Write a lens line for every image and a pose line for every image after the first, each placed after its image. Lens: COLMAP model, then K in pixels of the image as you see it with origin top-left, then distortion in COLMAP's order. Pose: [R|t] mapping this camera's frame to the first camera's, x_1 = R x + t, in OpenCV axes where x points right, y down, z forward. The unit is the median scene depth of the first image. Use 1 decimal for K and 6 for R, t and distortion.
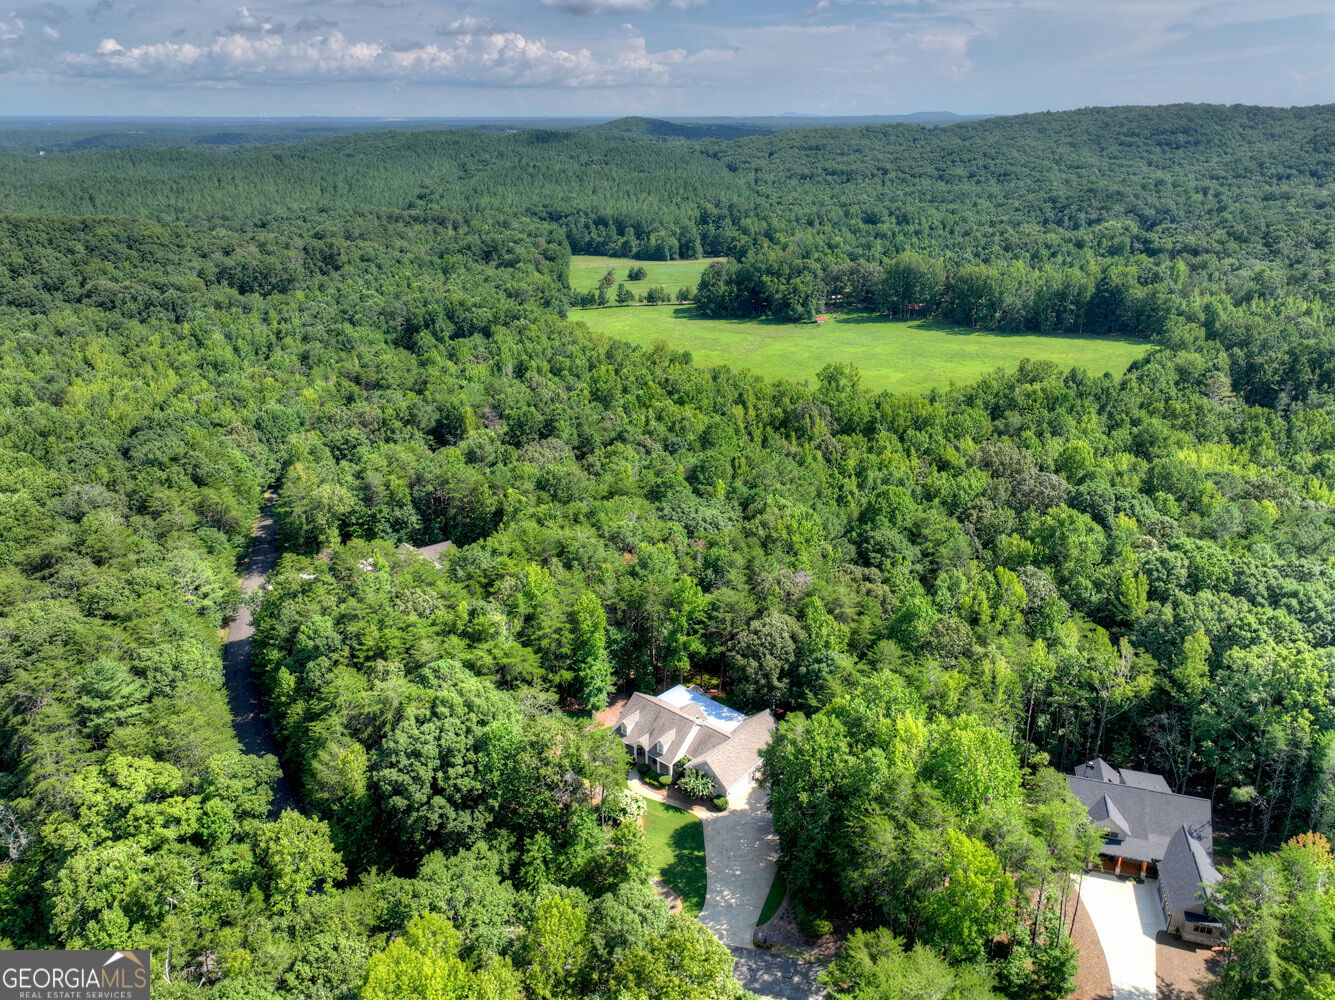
lens RADIAL K [[938.1, 0, 667.5], [0, 938.1, 500.0], [0, 0, 1]] dist [-0.003466, 0.023120]
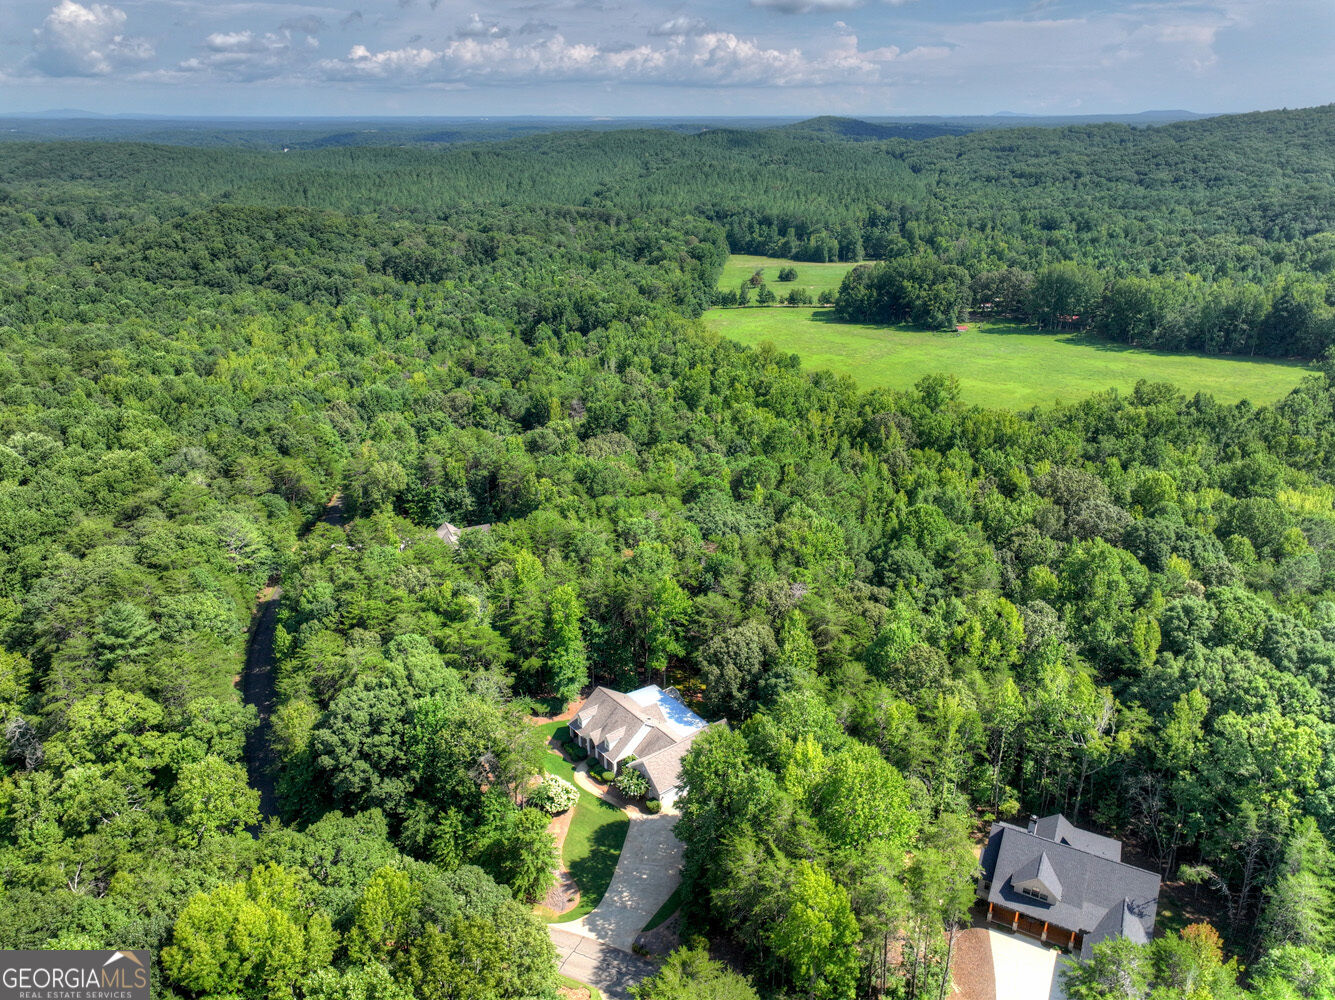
lens RADIAL K [[938.1, 0, 667.5], [0, 938.1, 500.0], [0, 0, 1]] dist [-0.003466, 0.023120]
pose [[0.979716, 0.077085, -0.184971, 0.166169], [-0.076969, 0.997003, 0.007817, -0.007155], [0.185019, 0.006579, 0.982713, 0.015149]]
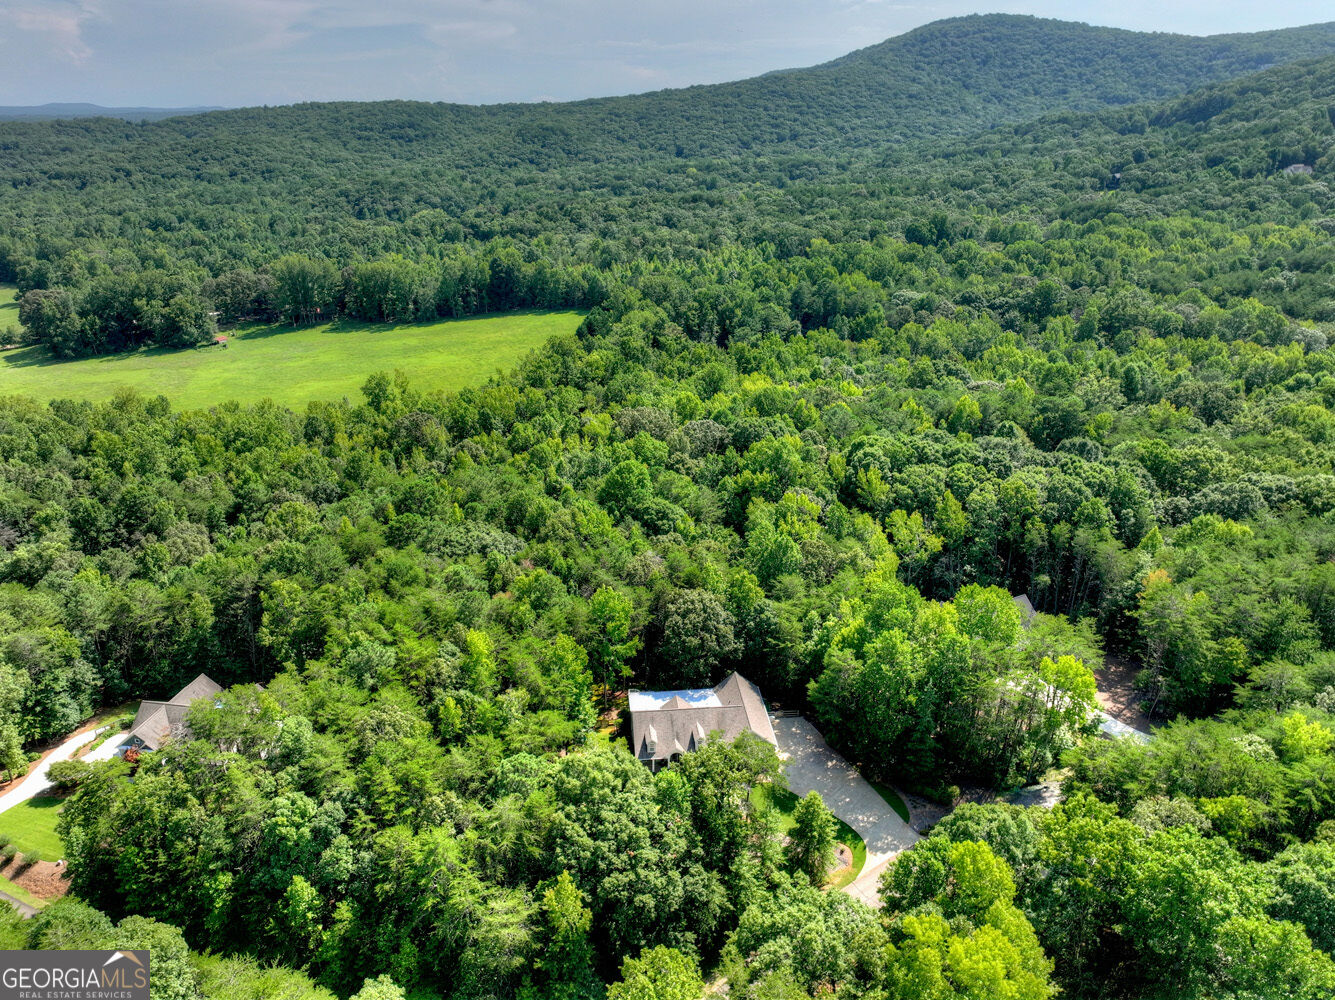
lens RADIAL K [[938.1, 0, 667.5], [0, 938.1, 500.0], [0, 0, 1]] dist [-0.003466, 0.023120]
pose [[0.702851, -0.272169, 0.657209, -0.468752], [0.268629, 0.957050, 0.109056, -0.080495], [-0.658664, 0.099895, 0.745777, 0.180634]]
